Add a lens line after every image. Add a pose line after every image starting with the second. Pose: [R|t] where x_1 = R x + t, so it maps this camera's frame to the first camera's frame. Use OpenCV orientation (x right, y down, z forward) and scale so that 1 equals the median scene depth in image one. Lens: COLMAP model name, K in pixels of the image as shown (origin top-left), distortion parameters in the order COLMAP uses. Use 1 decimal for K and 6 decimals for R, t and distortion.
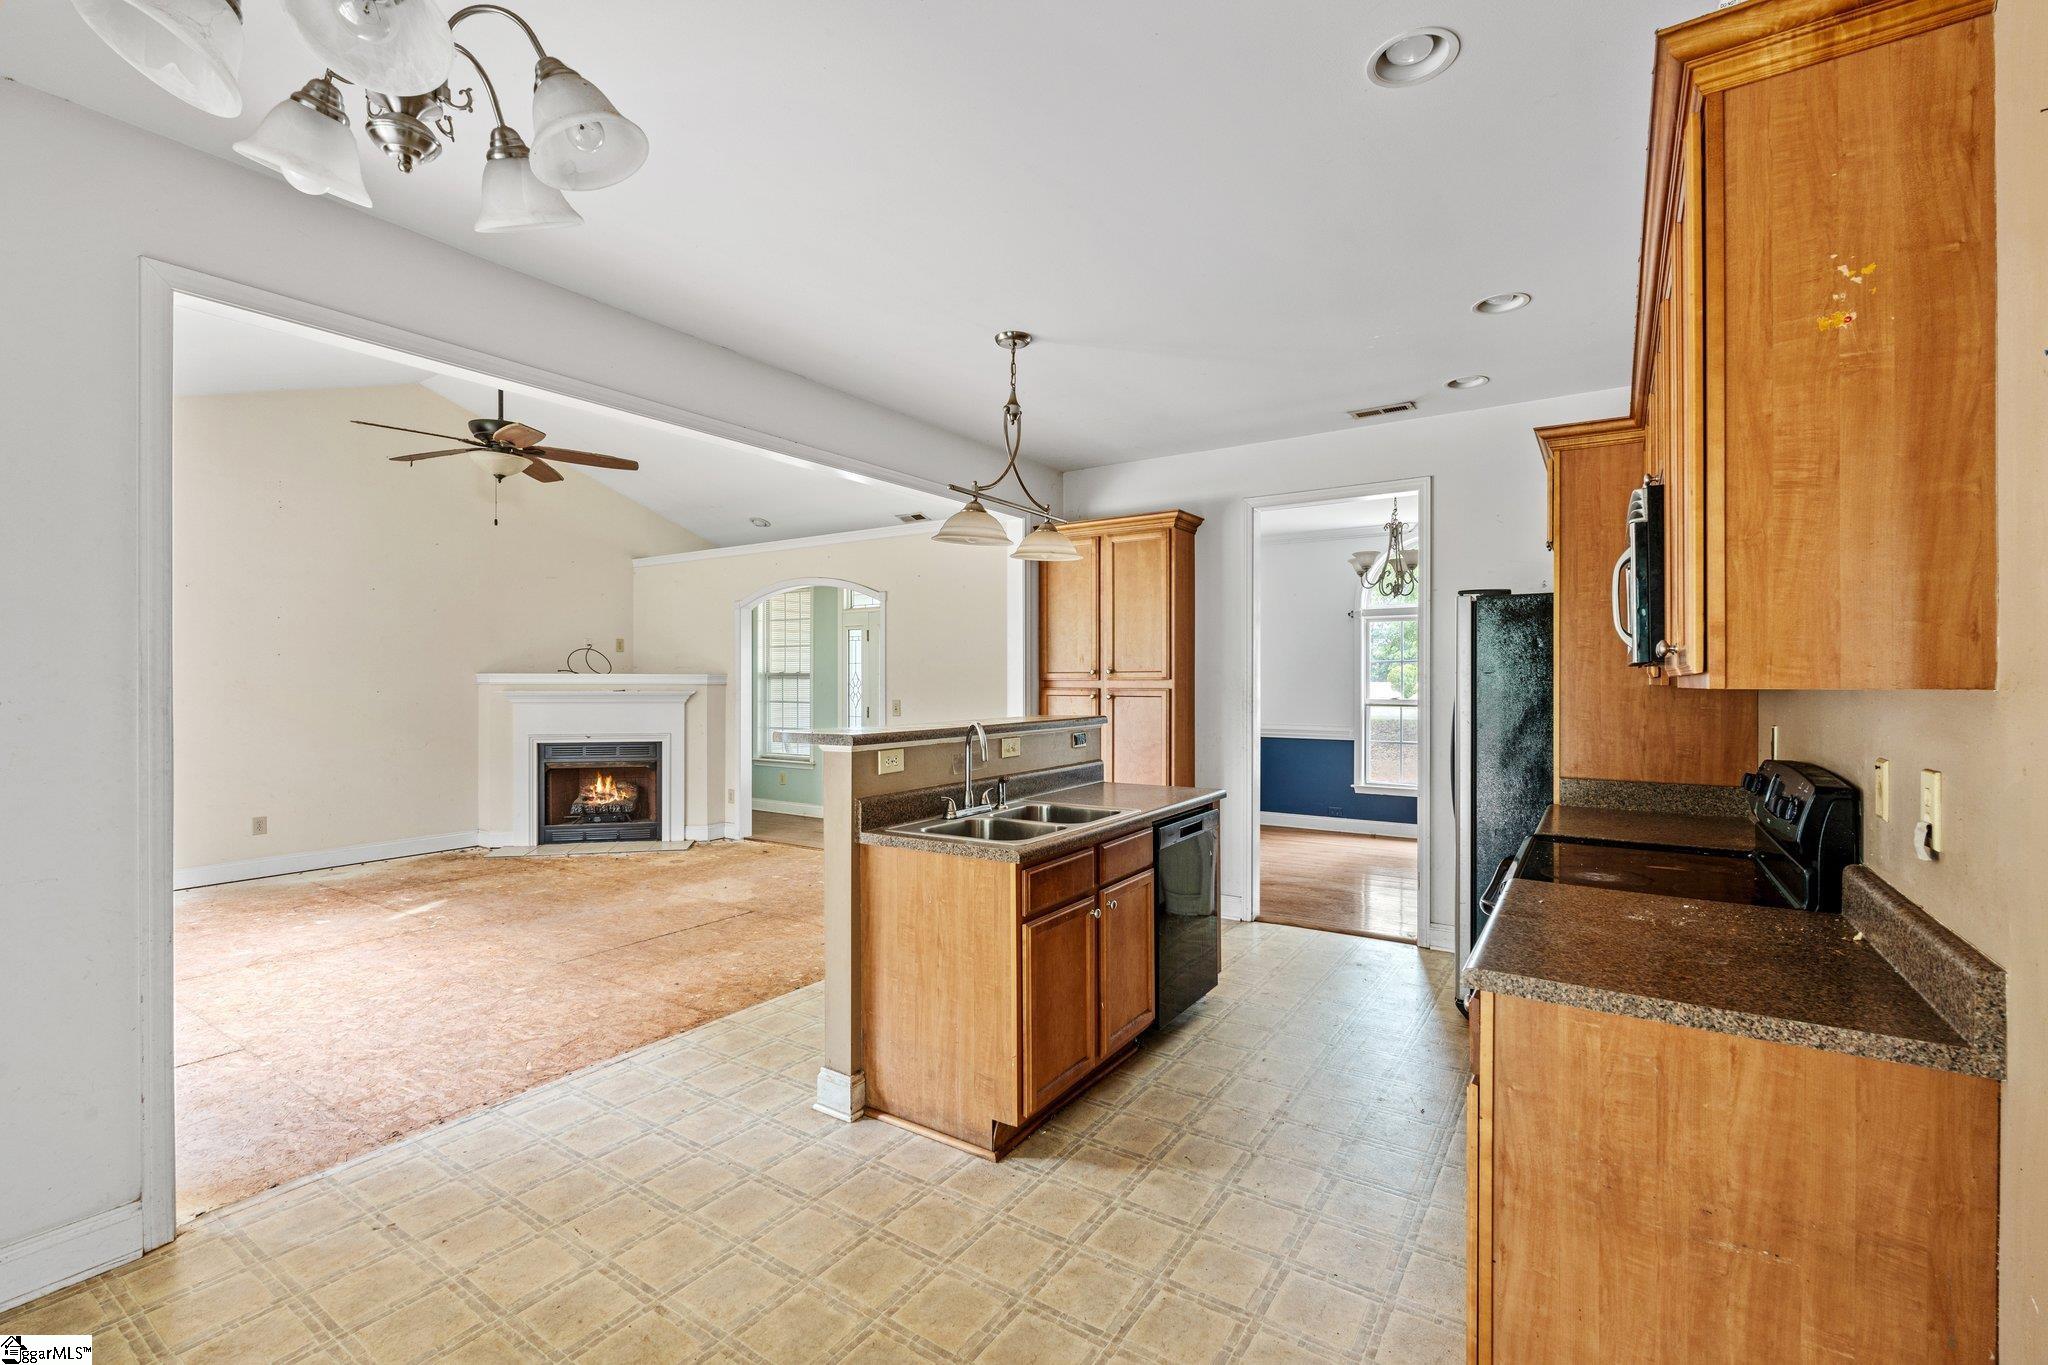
lens RADIAL K [[889.4, 0, 1021.9], [0, 889.4, 684.7], [0, 0, 1]] dist [-0.008682, -0.000048]
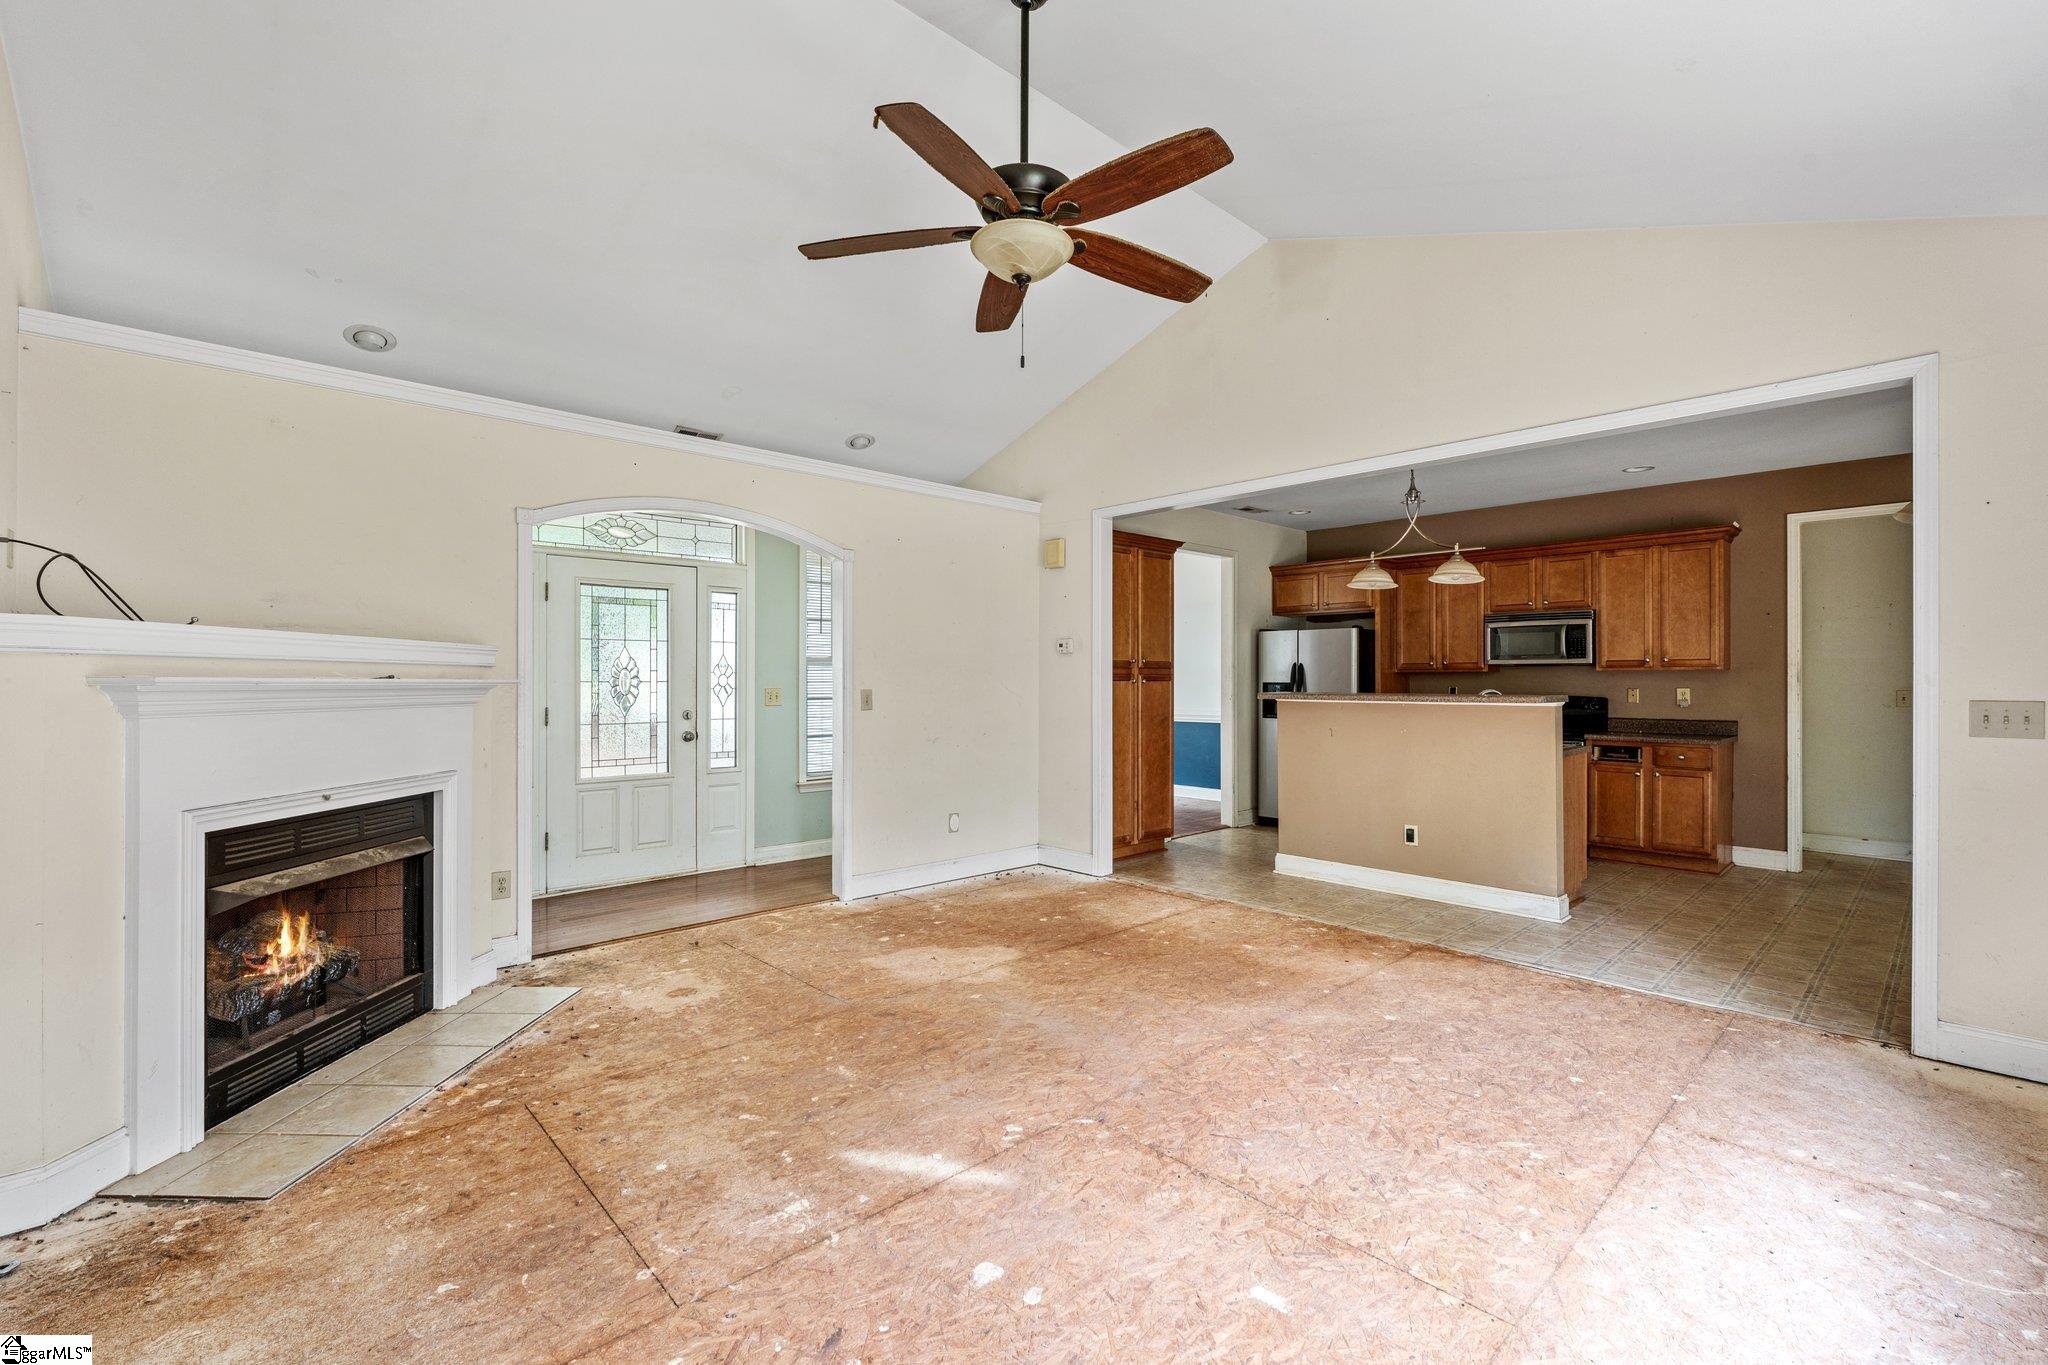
lens RADIAL K [[889.4, 0, 1021.7], [0, 889.4, 682.8], [0, 0, 1]] dist [-0.008682, -0.000048]
pose [[0.229968, 0.000861, 0.973198, -0.776792], [0.007077, 0.999972, -0.002557, 0.011837], [-0.973172, 0.007475, 0.229956, 0.603242]]
